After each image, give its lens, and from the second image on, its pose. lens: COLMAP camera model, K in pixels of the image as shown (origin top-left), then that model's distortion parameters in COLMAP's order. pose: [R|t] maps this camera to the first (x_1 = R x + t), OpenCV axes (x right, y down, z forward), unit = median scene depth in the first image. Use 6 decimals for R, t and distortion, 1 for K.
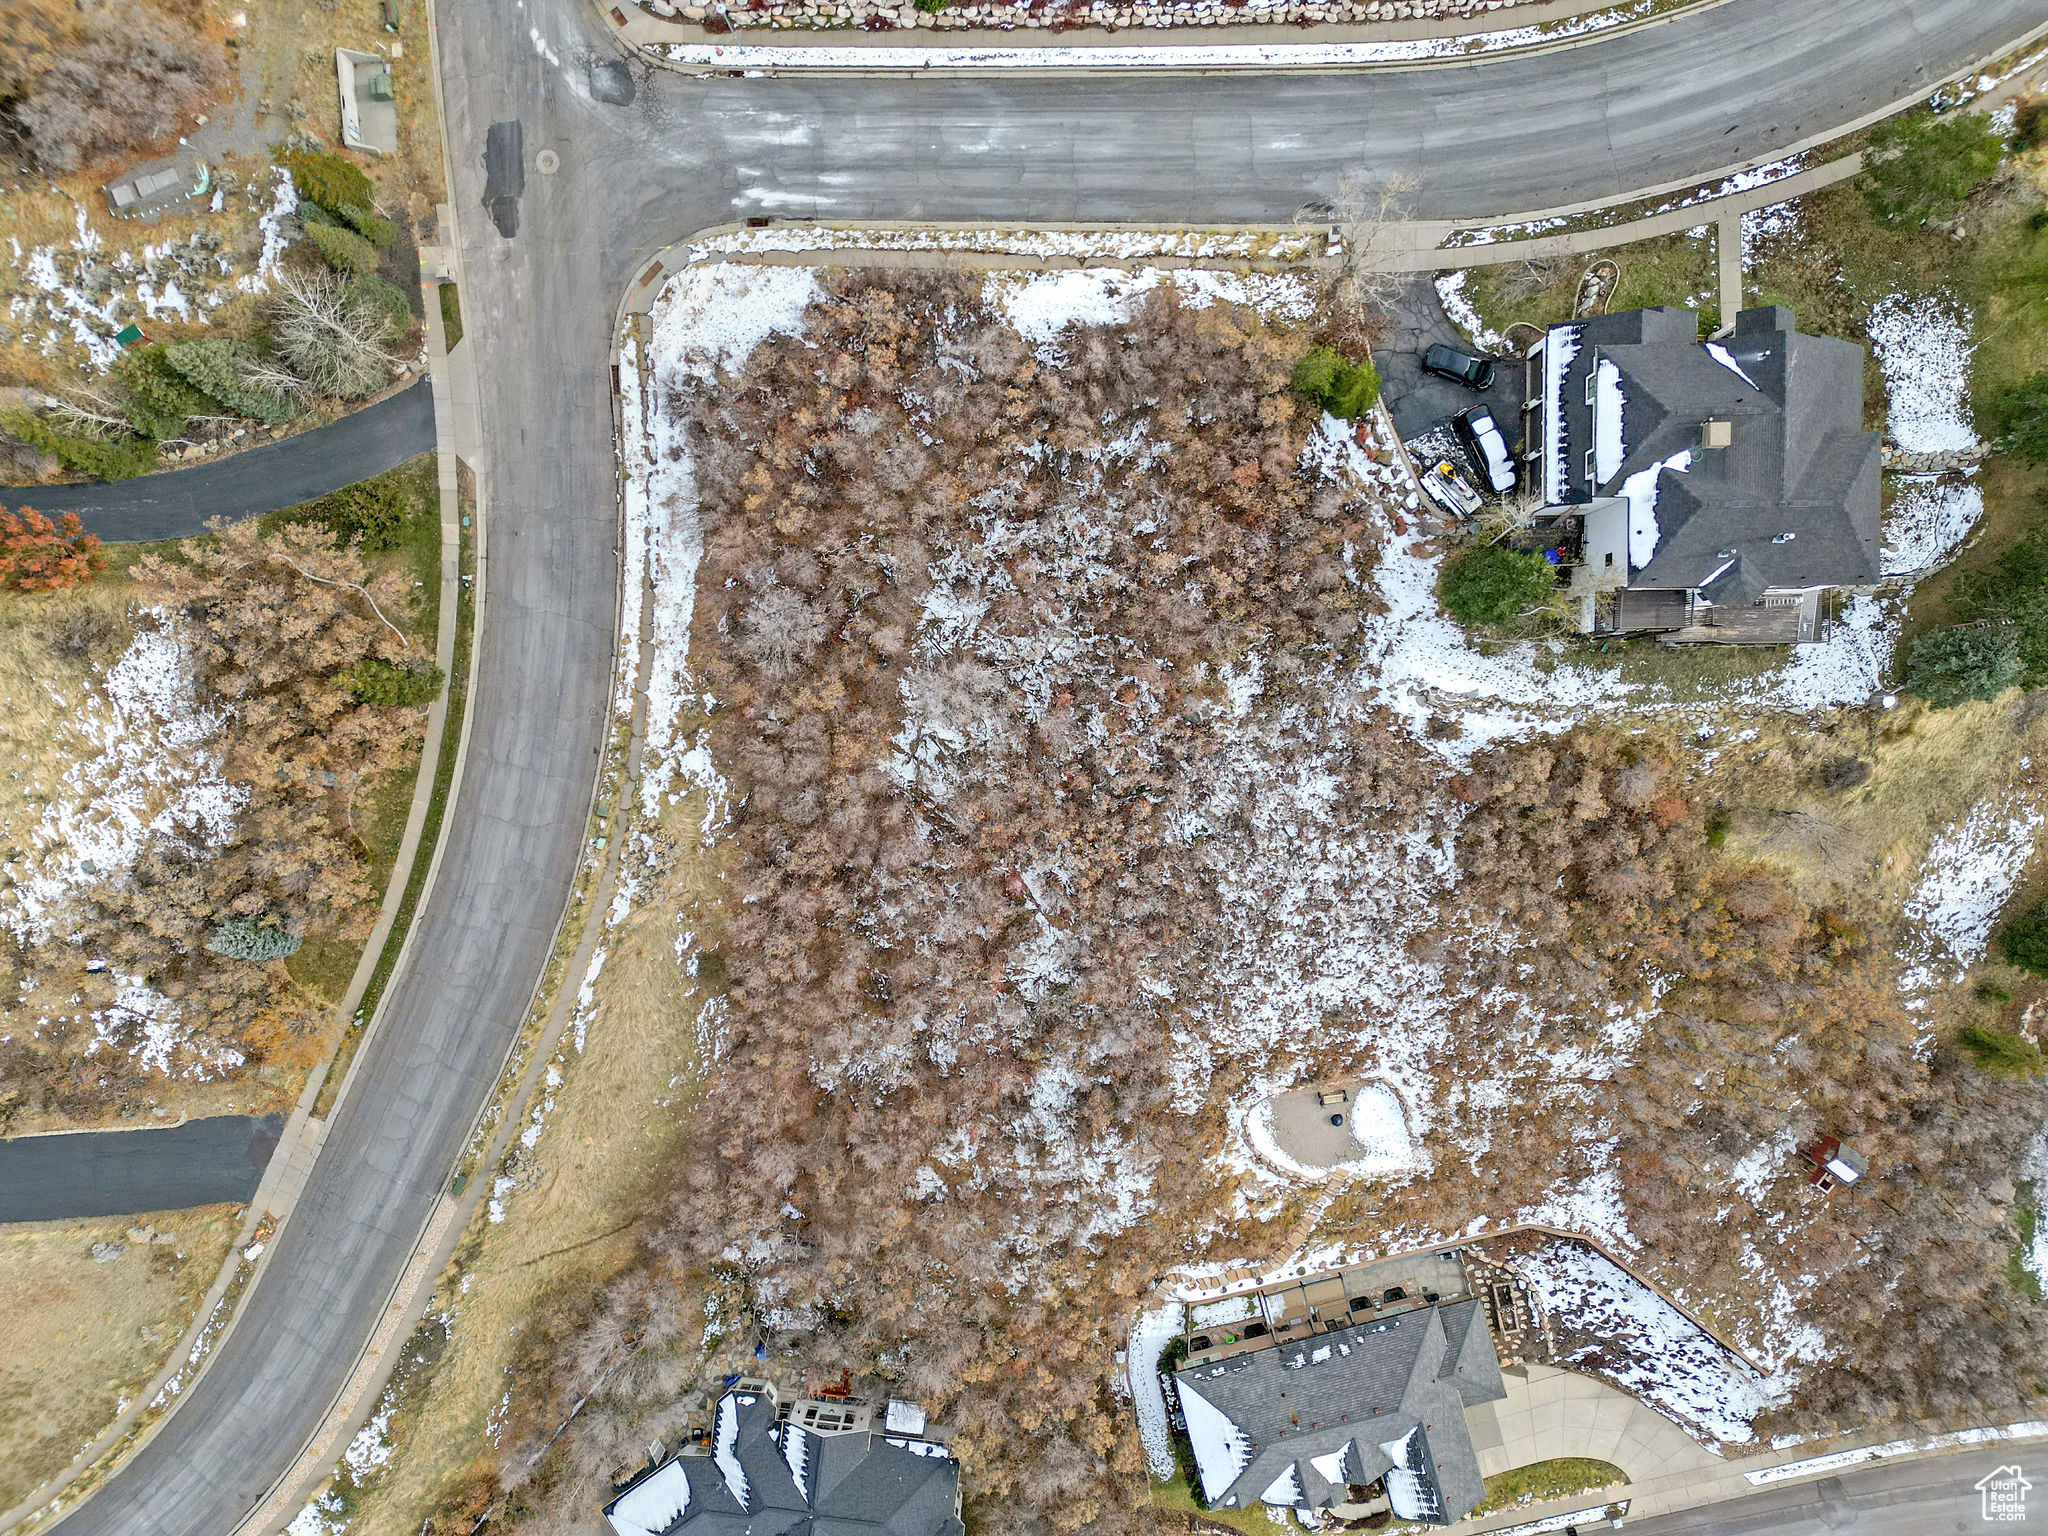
lens RADIAL K [[1418.4, 0, 1027.7], [0, 1418.4, 762.3], [0, 0, 1]] dist [0.059268, -0.063513]
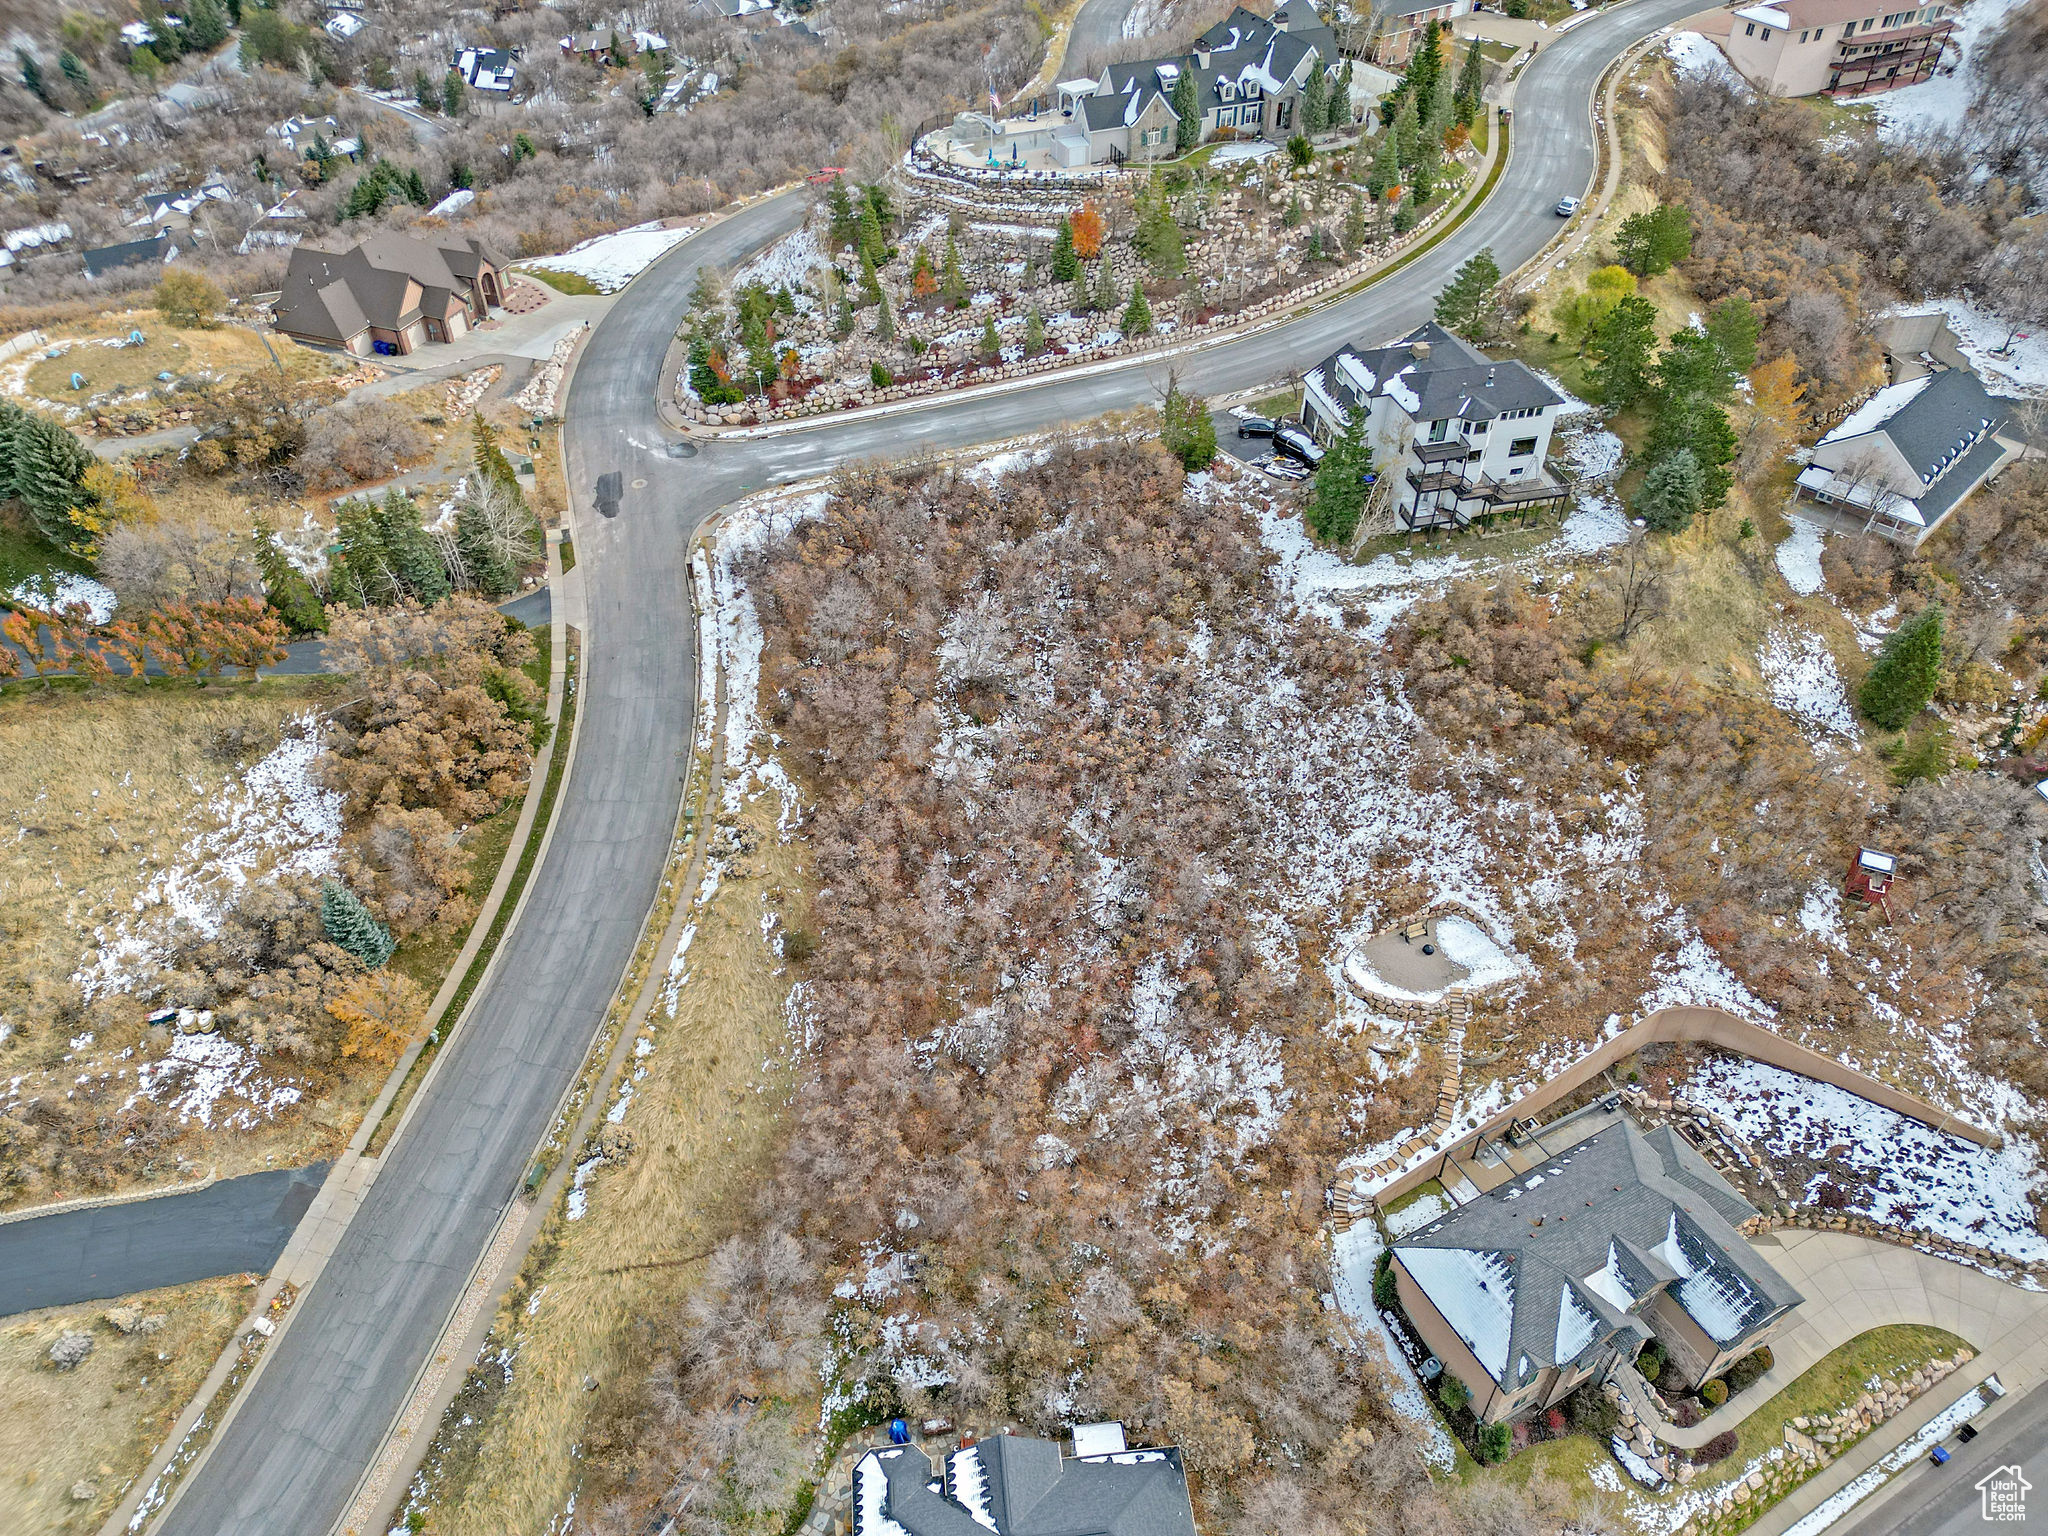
lens RADIAL K [[1418.4, 0, 1027.7], [0, 1418.4, 762.3], [0, 0, 1]] dist [0.059268, -0.063513]
pose [[0.973303, -0.146655, 0.176562, -0.226995], [0.229523, 0.624954, -0.746158, 0.881868], [-0.000916, 0.766763, 0.641930, 0.250675]]
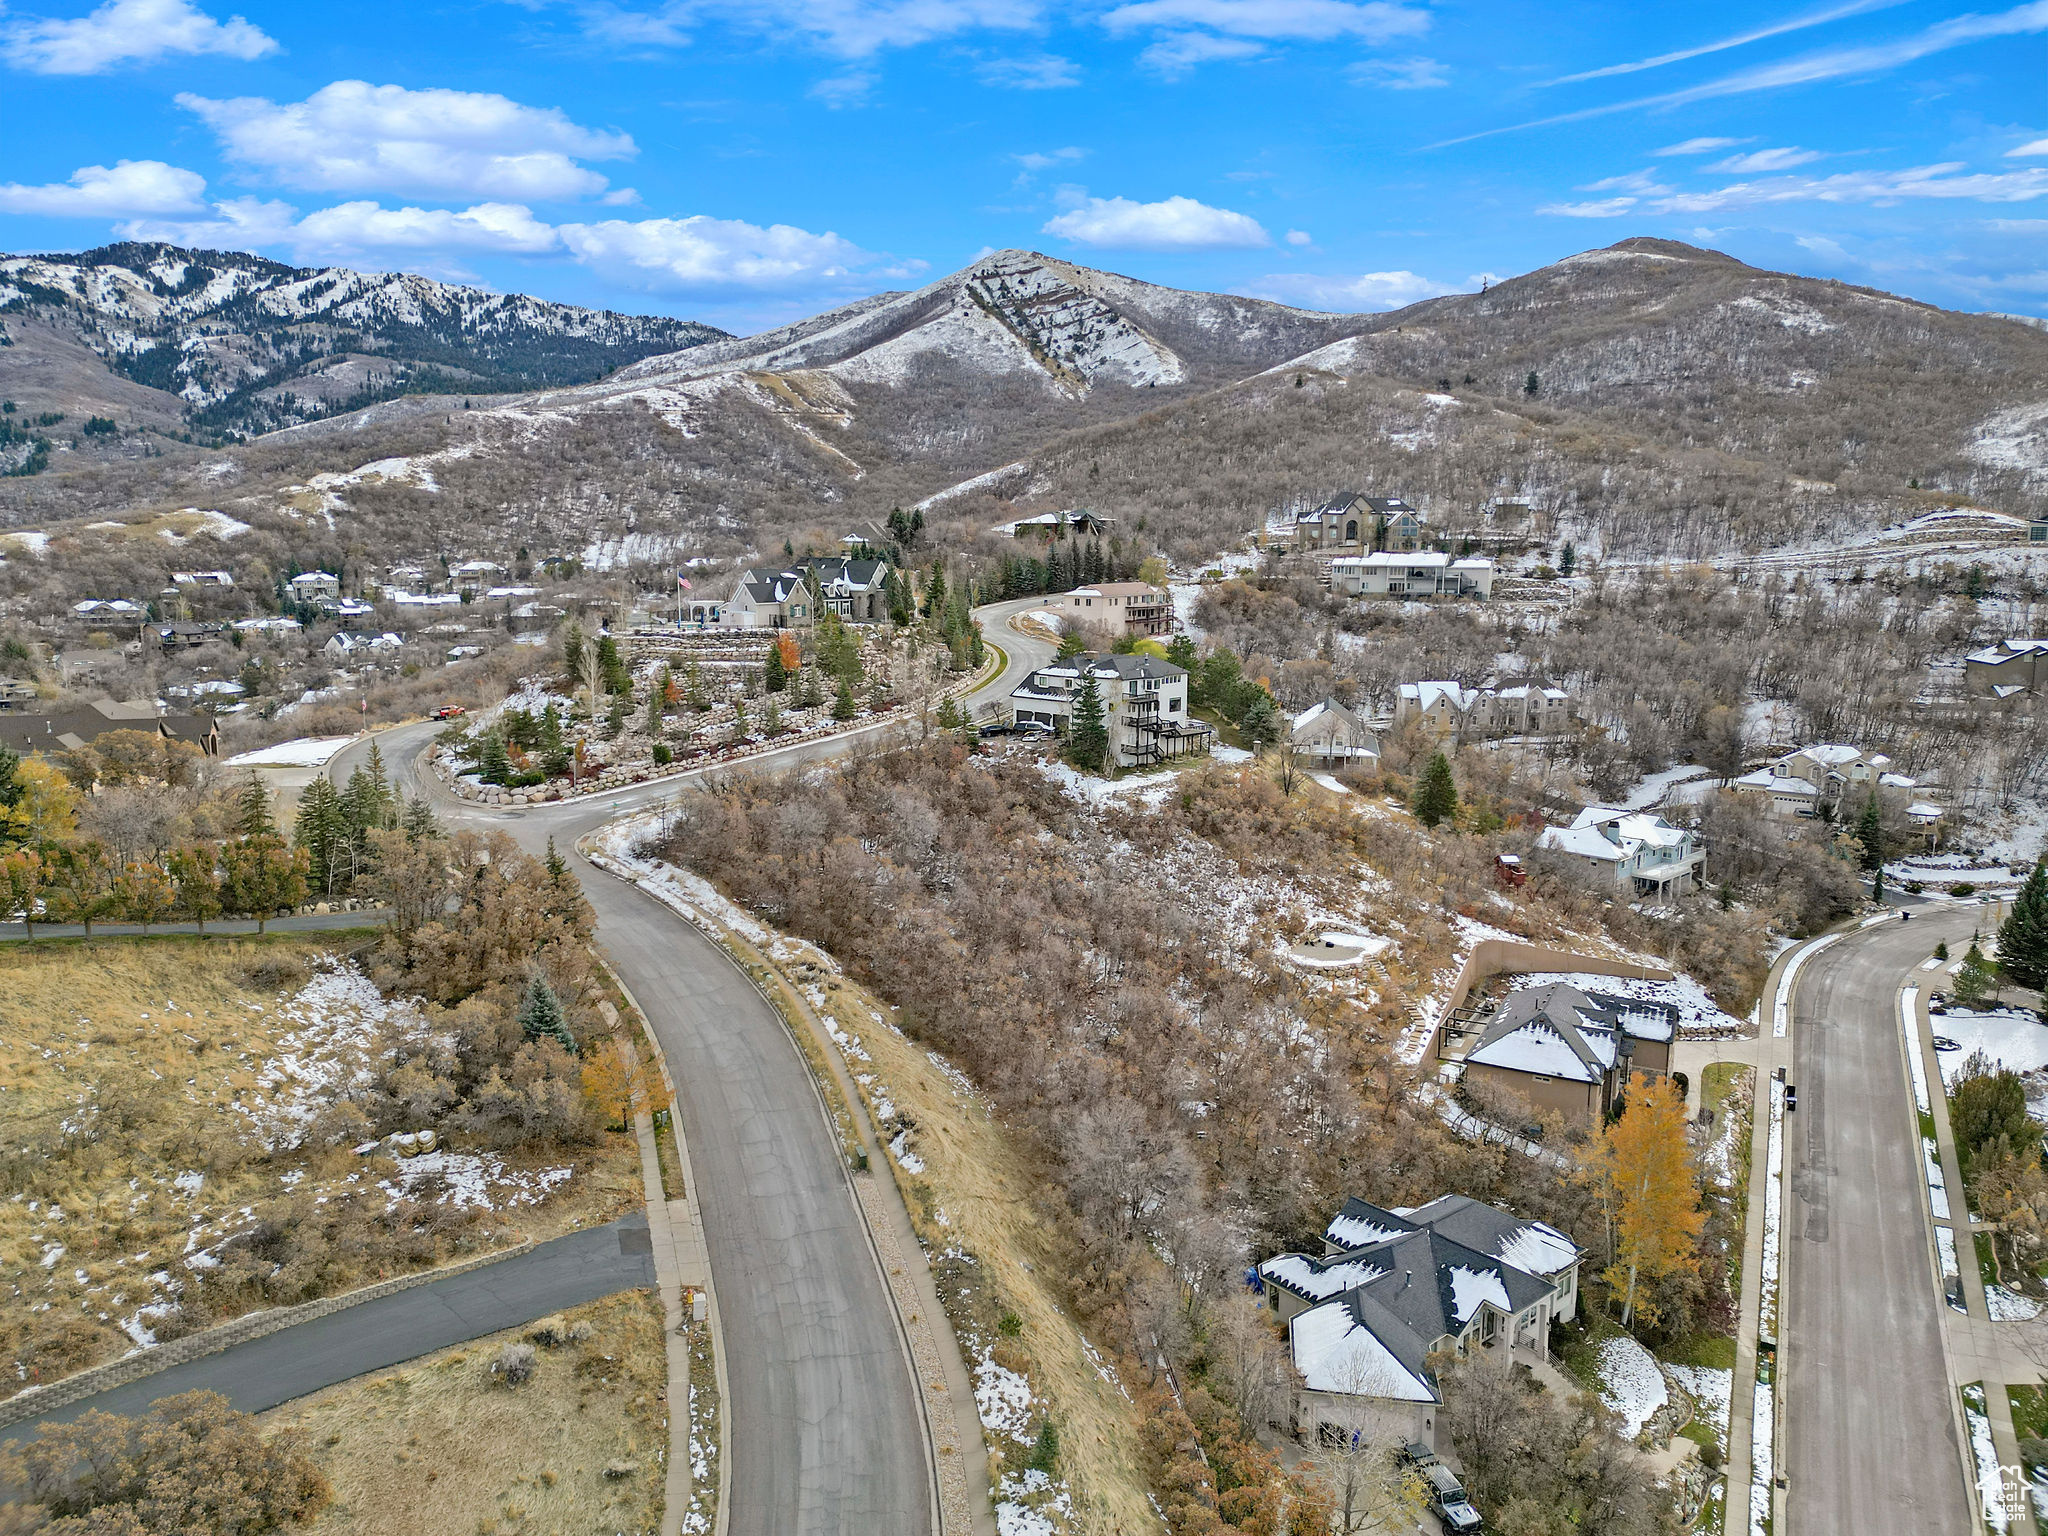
lens RADIAL K [[1418.4, 0, 1027.7], [0, 1418.4, 762.3], [0, 0, 1]] dist [0.059268, -0.063513]
pose [[0.689232, -0.100770, 0.717499, -0.957900], [0.724537, 0.092717, -0.682971, 0.973695], [0.002299, 0.990580, 0.136915, 0.657212]]
